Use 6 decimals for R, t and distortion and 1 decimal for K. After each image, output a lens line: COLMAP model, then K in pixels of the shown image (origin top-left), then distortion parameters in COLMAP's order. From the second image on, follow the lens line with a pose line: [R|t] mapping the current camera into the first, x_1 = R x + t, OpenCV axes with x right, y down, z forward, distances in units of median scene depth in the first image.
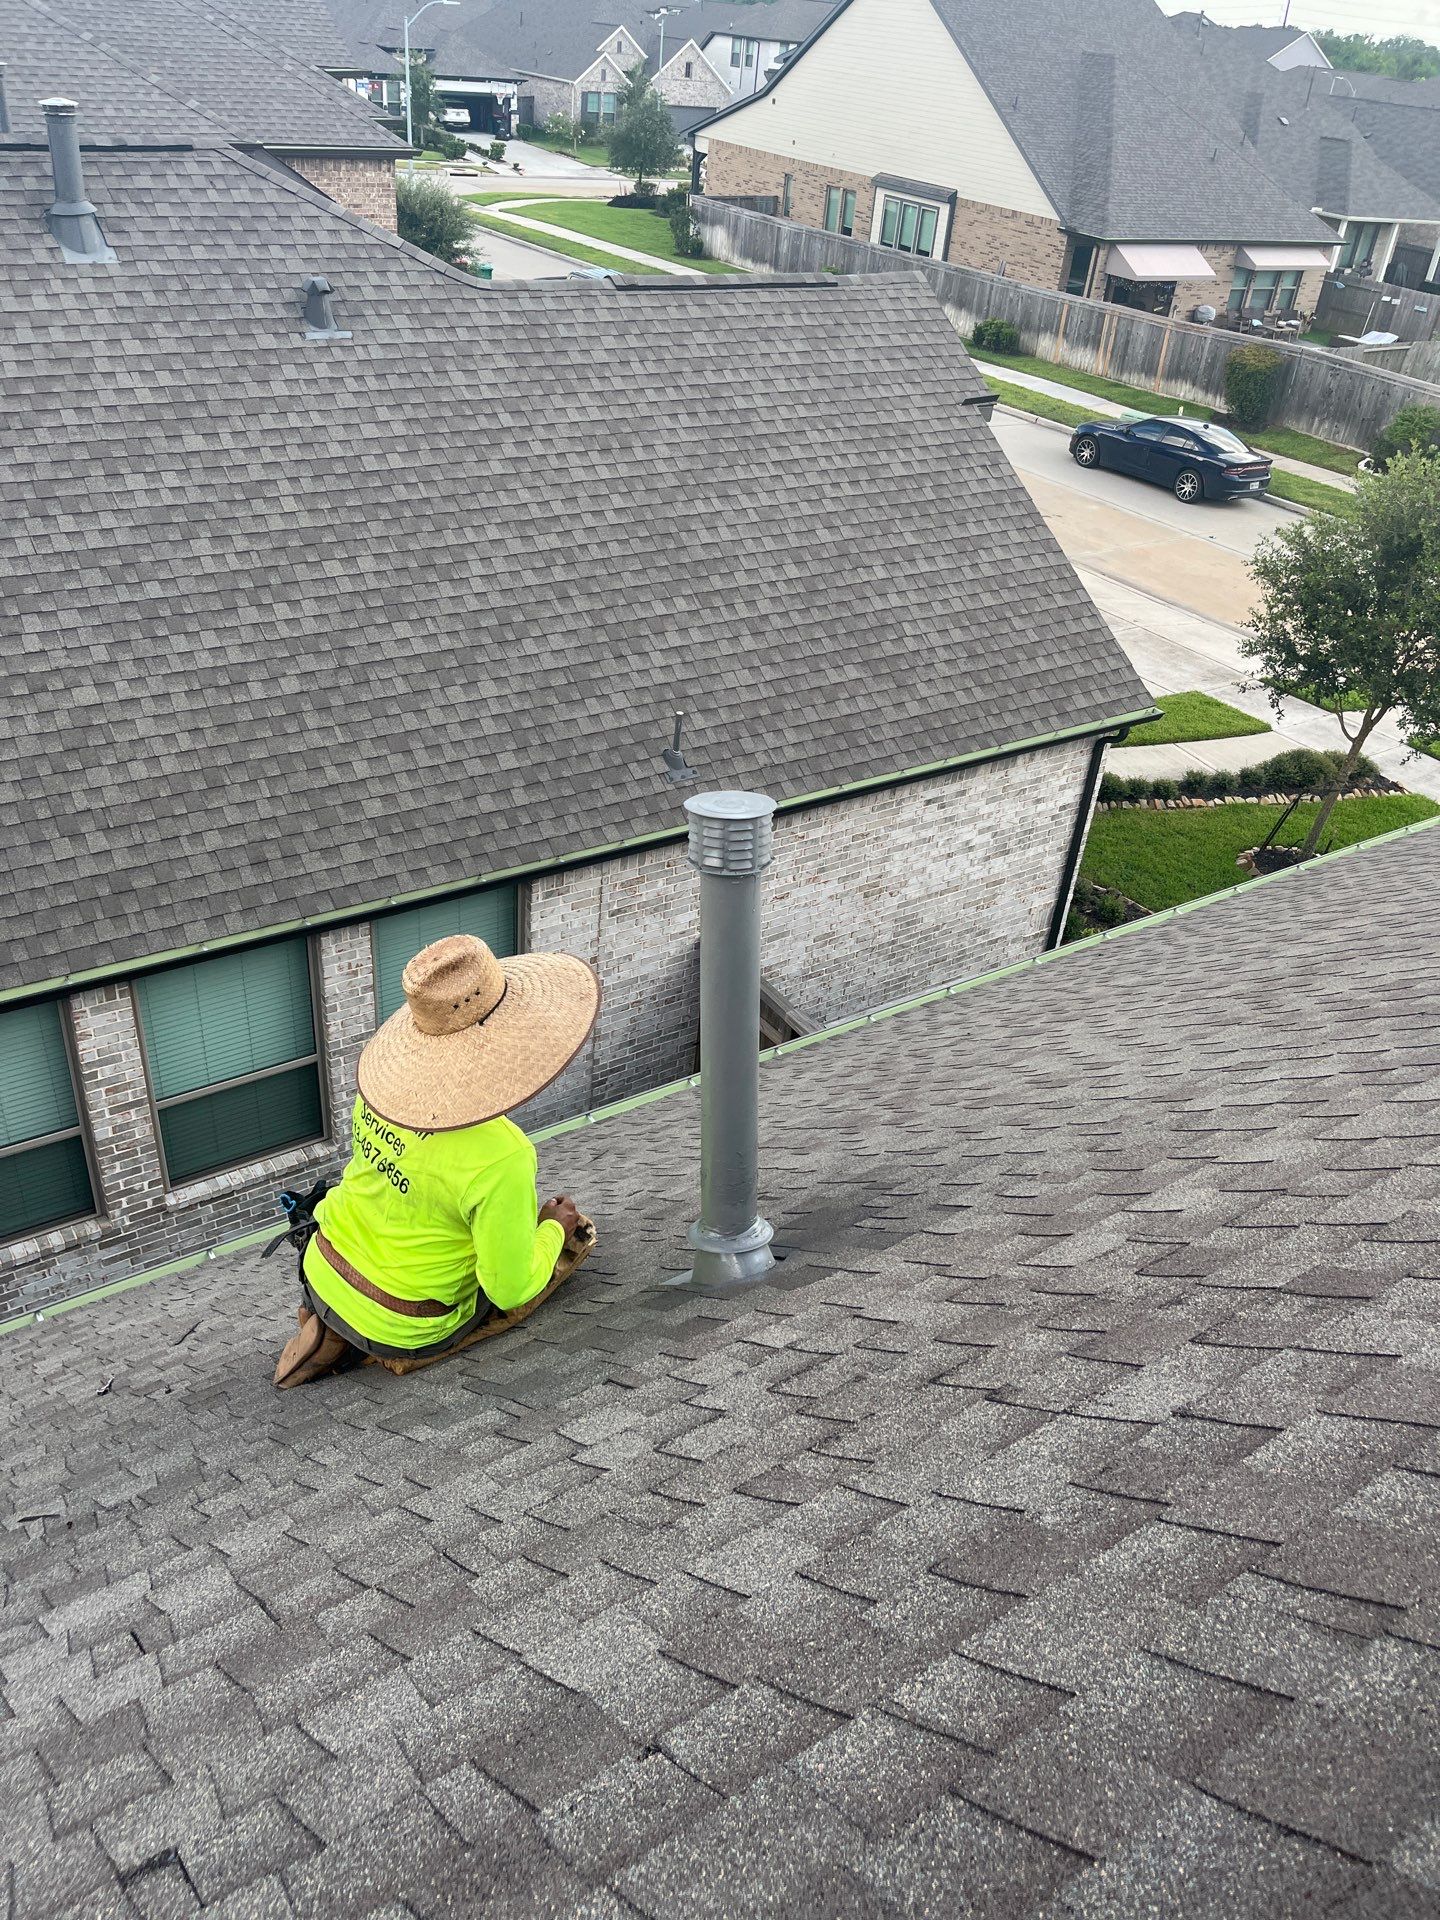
lens RADIAL K [[1426.4, 0, 722.1], [0, 1426.4, 978.6], [0, 0, 1]] dist [0.048918, -0.069935]
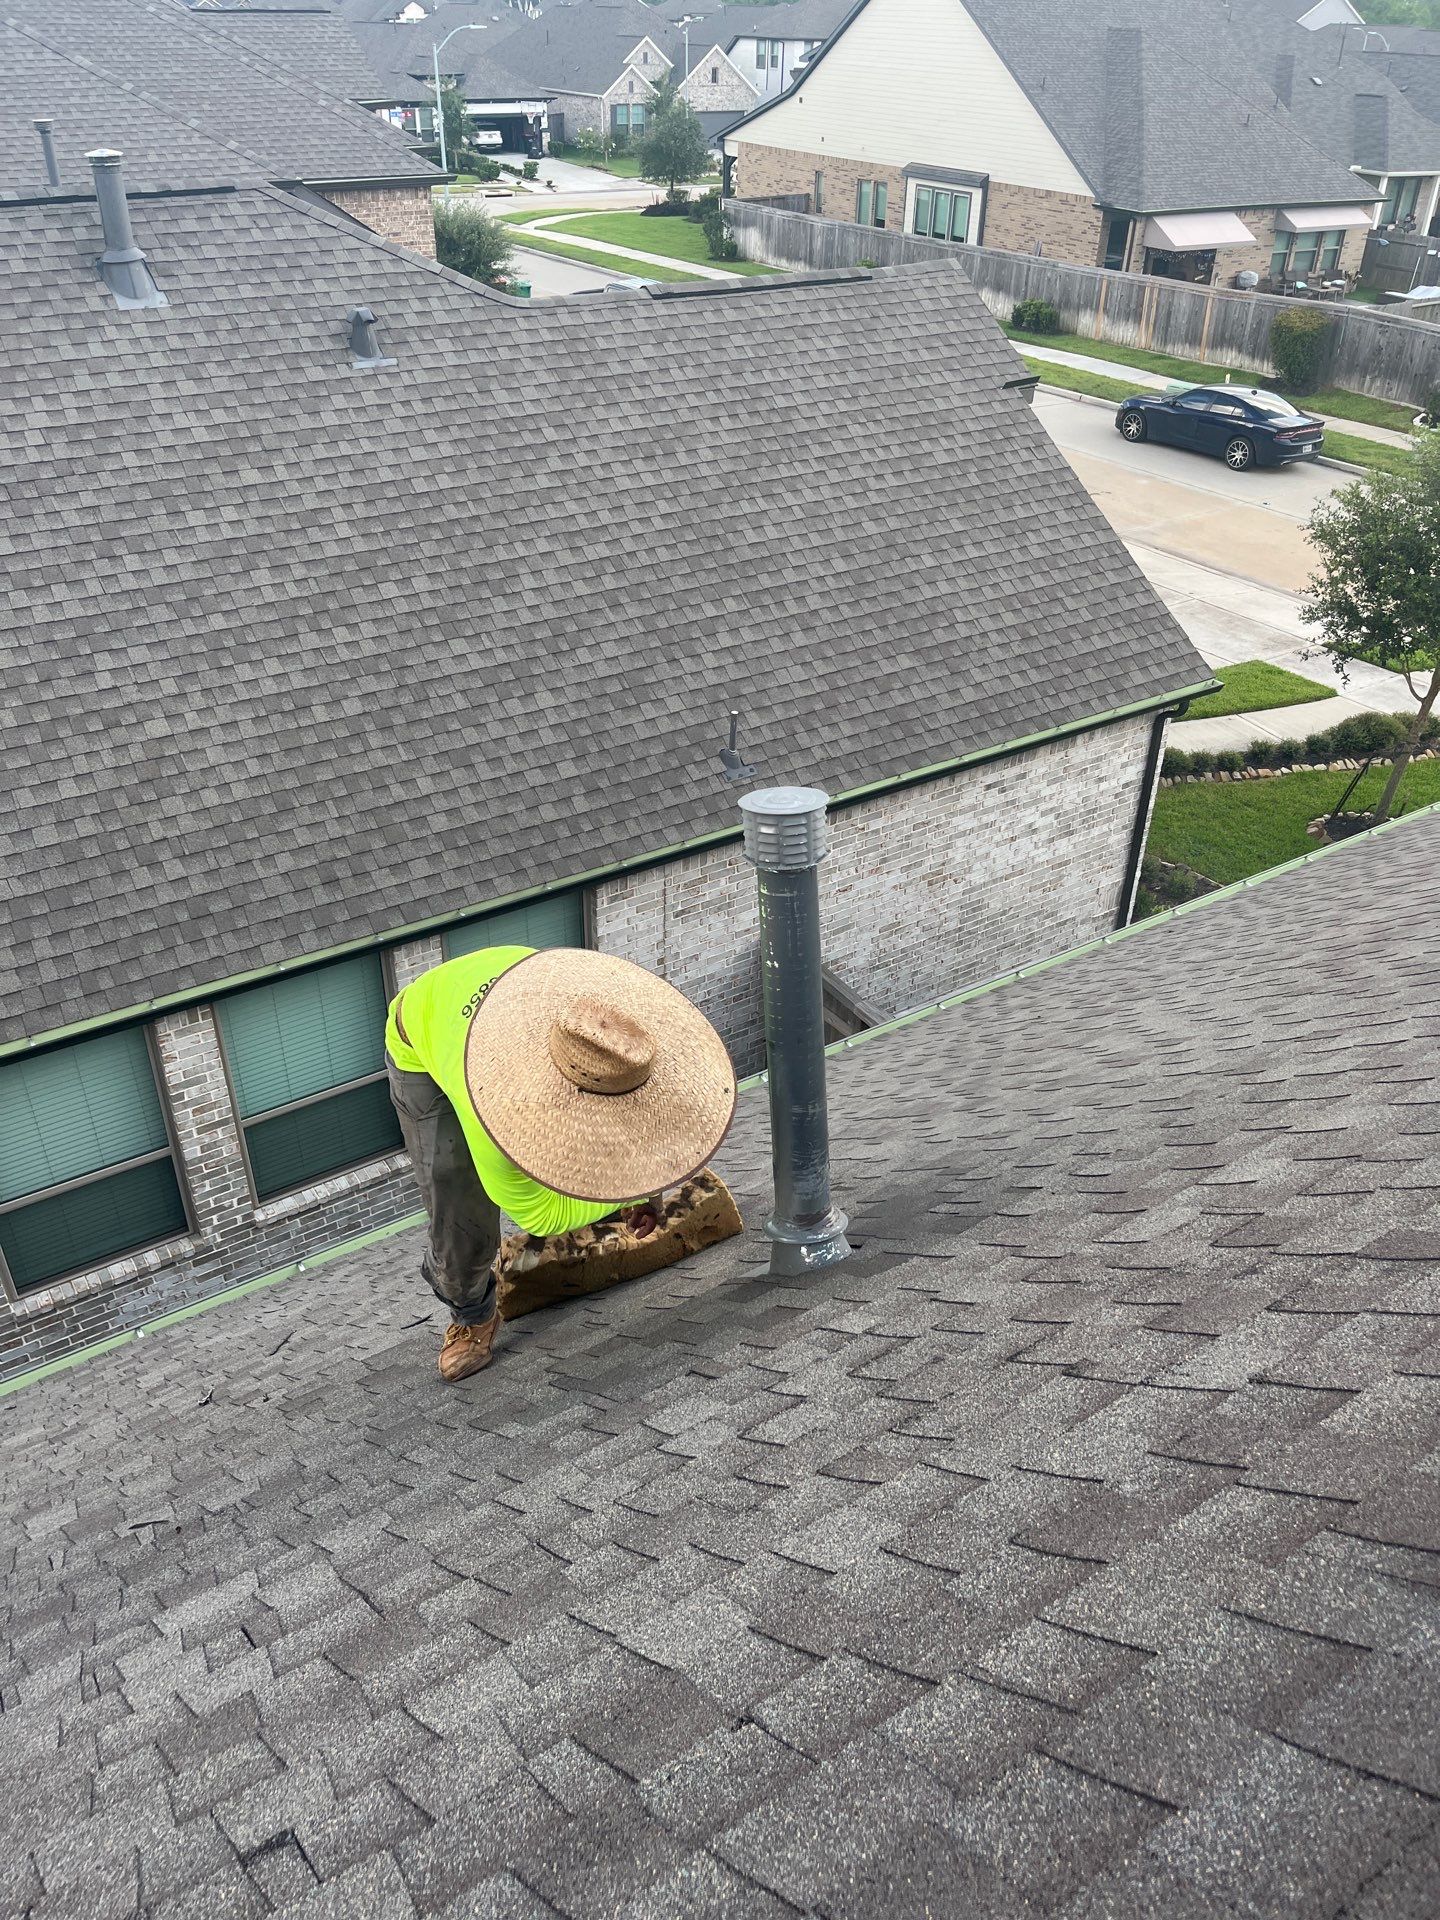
lens RADIAL K [[1427.8, 0, 720.0], [0, 1427.8, 960.0], [0, 0, 1]] dist [0.049693, -0.067111]
pose [[0.997645, -0.047753, -0.049230, 0.001491], [0.047183, 0.998806, -0.012661, 0.000811], [0.049776, 0.010308, 0.998707, -0.005123]]
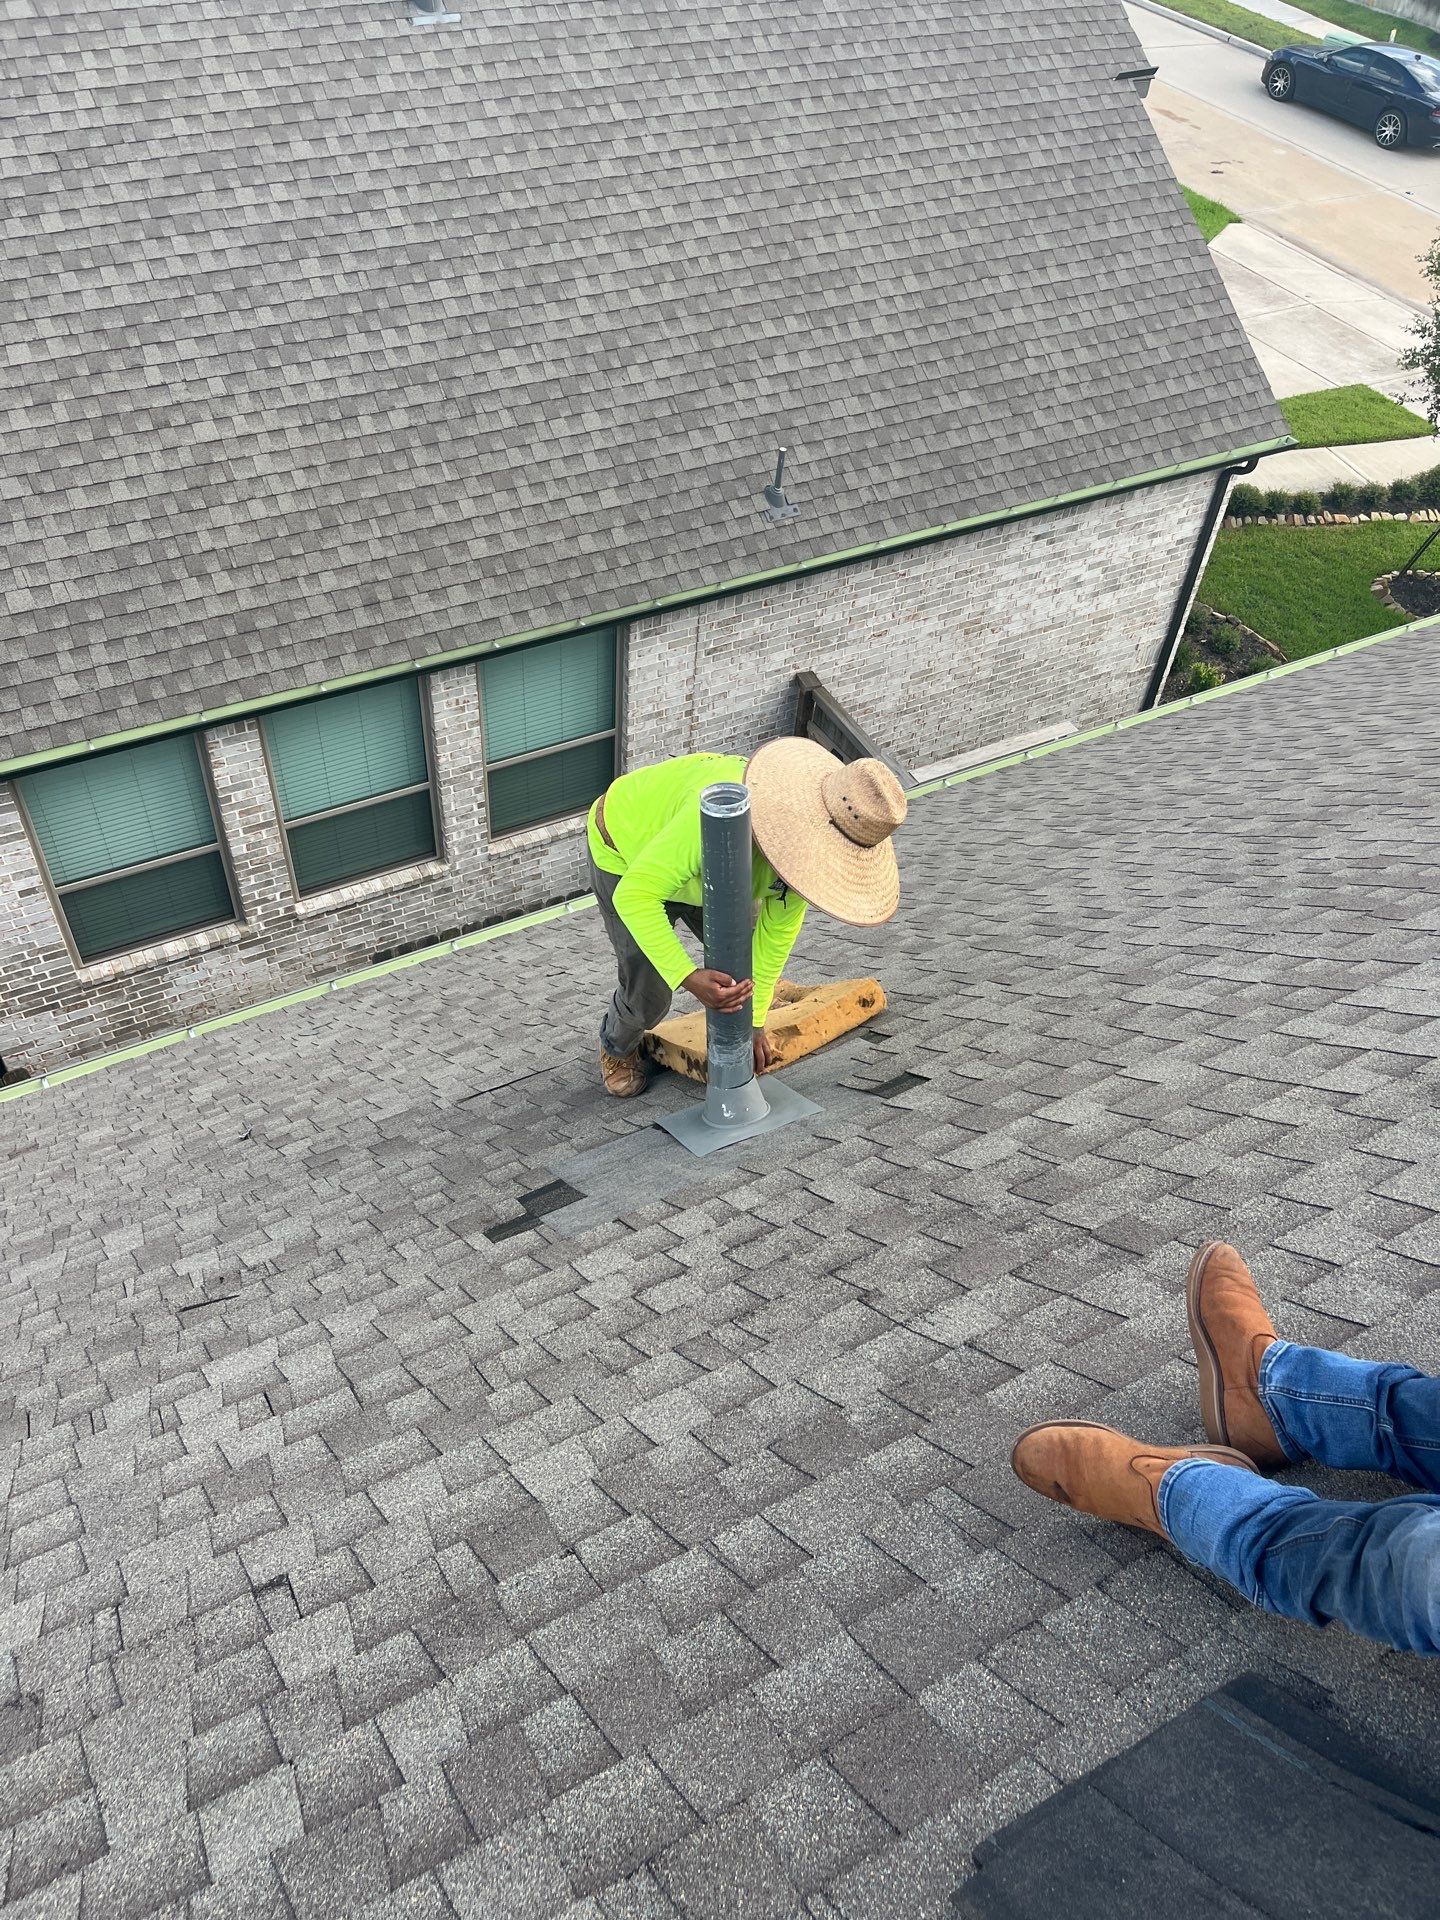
lens RADIAL K [[1456.7, 0, 723.5], [0, 1456.7, 941.6], [0, 0, 1]] dist [0.051162, -0.078244]
pose [[0.995030, 0.054669, -0.083228, 0.033117], [-0.035256, 0.975090, 0.218989, -0.074672], [0.093126, -0.214966, 0.972171, -0.065896]]
